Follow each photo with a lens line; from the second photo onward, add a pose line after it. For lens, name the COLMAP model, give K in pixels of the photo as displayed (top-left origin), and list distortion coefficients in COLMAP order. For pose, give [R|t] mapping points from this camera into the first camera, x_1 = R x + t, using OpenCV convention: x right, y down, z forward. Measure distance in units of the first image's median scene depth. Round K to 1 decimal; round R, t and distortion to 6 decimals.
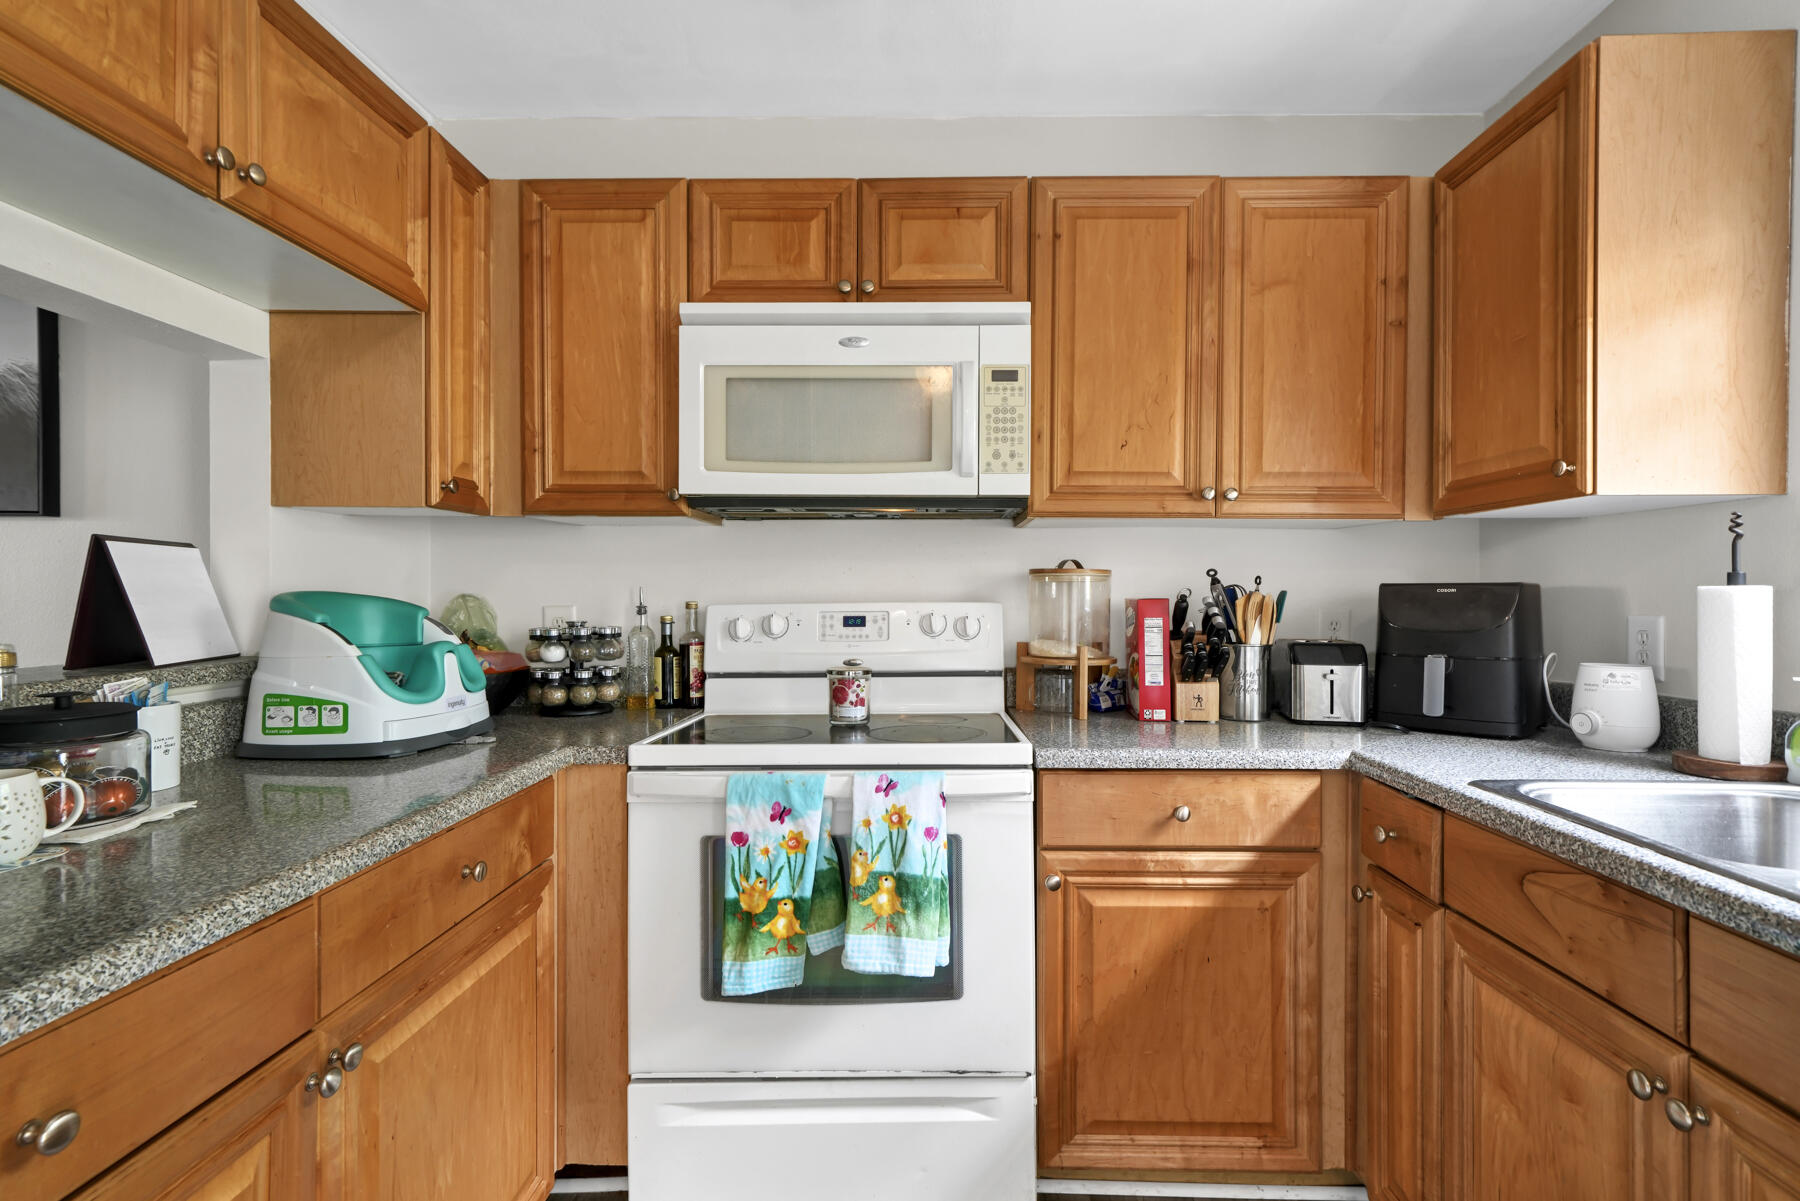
lens RADIAL K [[834.2, 0, 917.9], [0, 834.2, 597.5], [0, 0, 1]] dist [-0.000848, -0.000412]
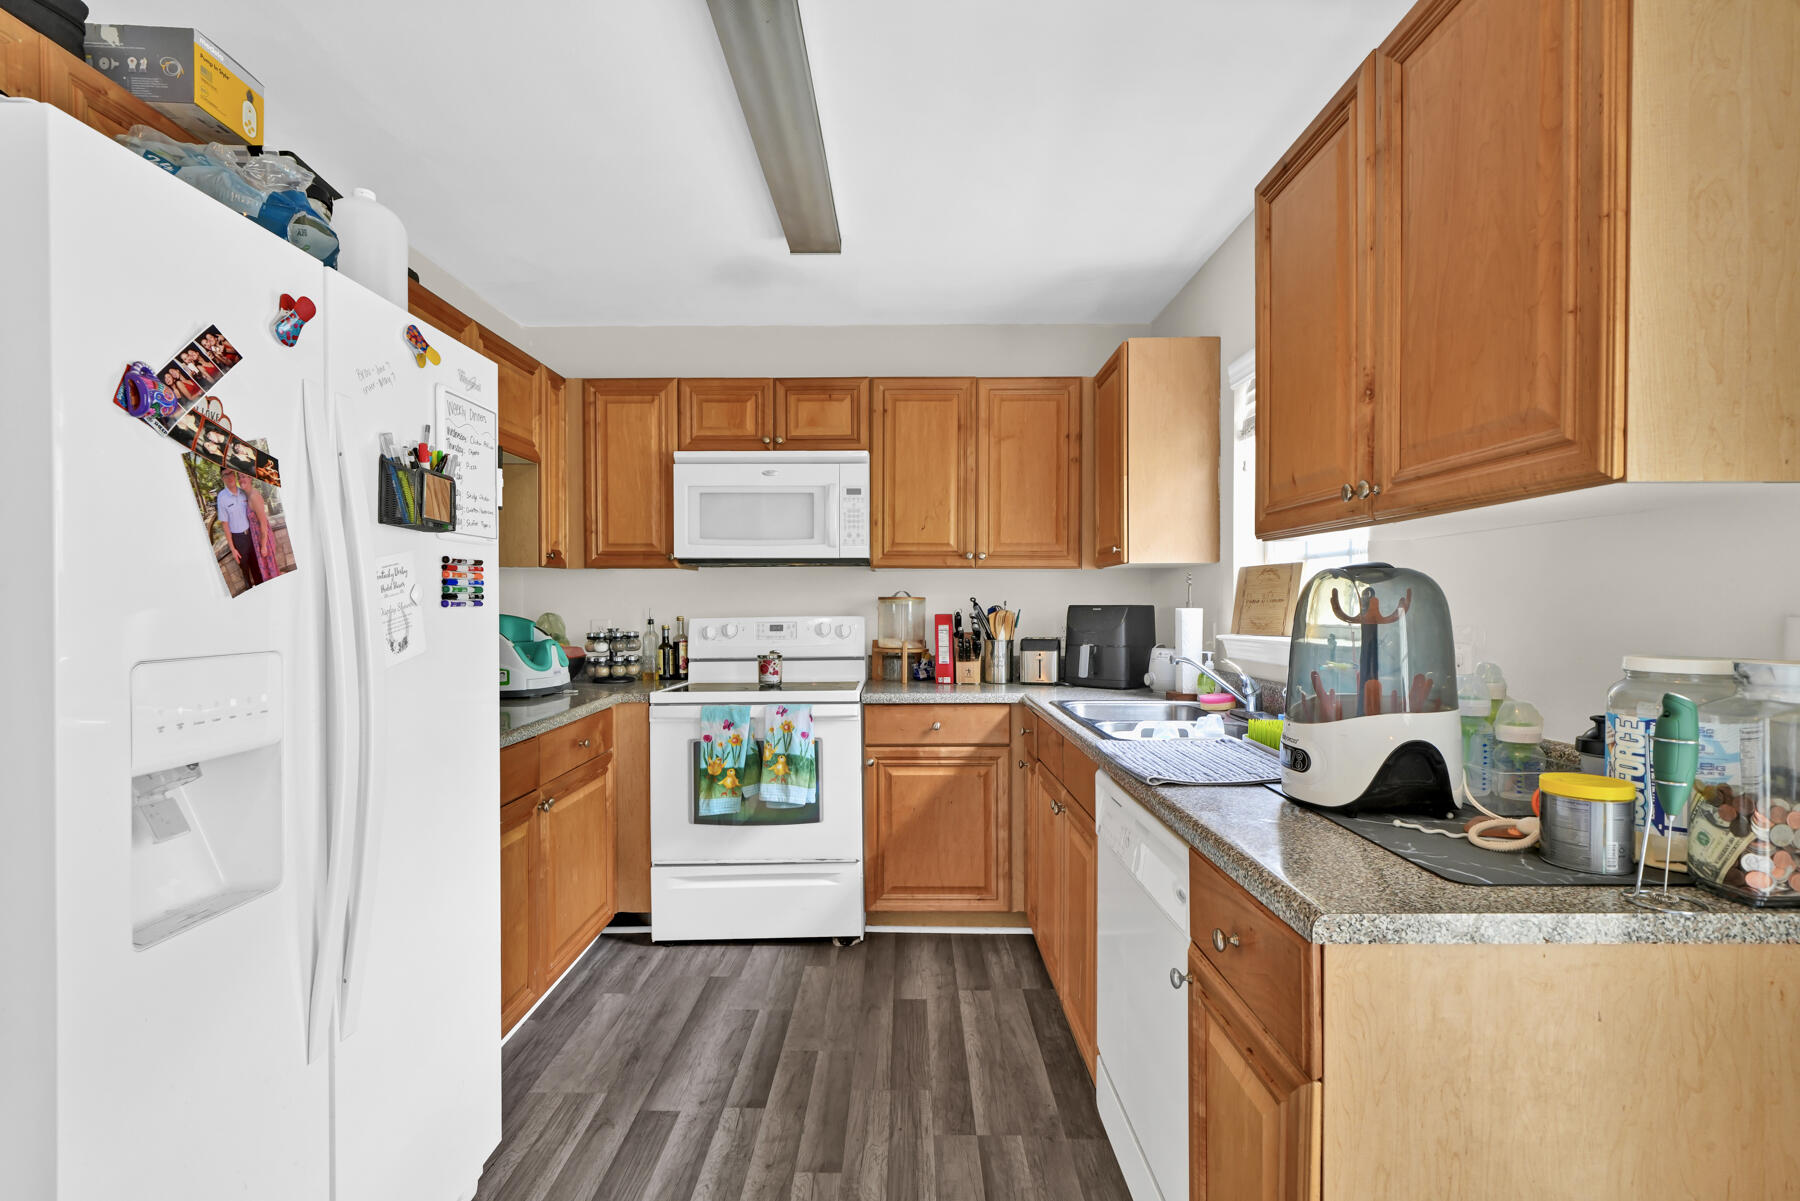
lens RADIAL K [[823.0, 0, 889.3], [0, 823.0, 605.7], [0, 0, 1]] dist [-0.001674, -0.000195]
pose [[0.999982, -0.004890, -0.003480, 0.188180], [0.004887, 0.999988, -0.000691, -0.016667], [0.003484, 0.000674, 0.999994, -0.792126]]
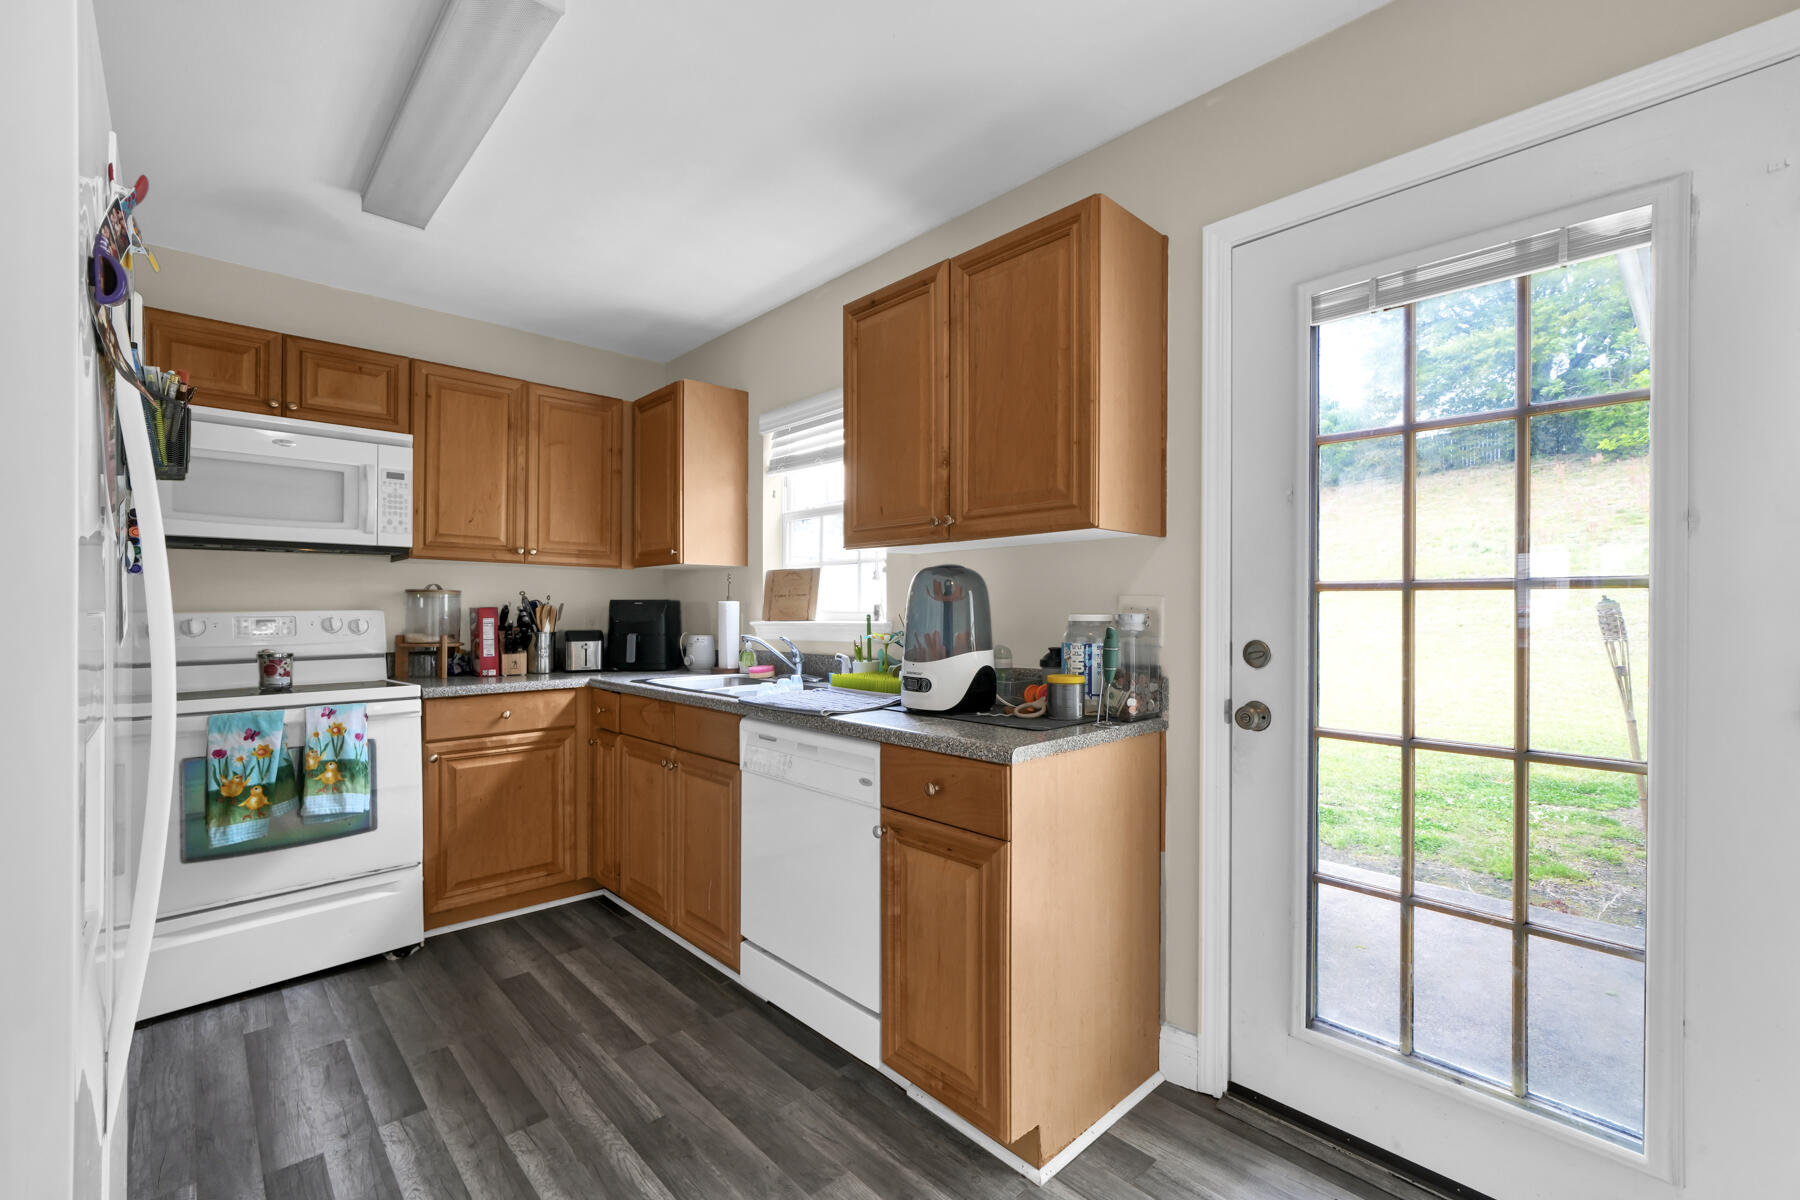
lens RADIAL K [[778.1, 0, 868.6], [0, 778.1, 604.5], [0, 0, 1]] dist [0.004958, 0.000054]
pose [[0.733152, 0.002498, 0.680060, -0.271980], [0.005670, 0.999936, -0.009785, 0.017339], [-0.680041, 0.011029, 0.733091, -0.826474]]
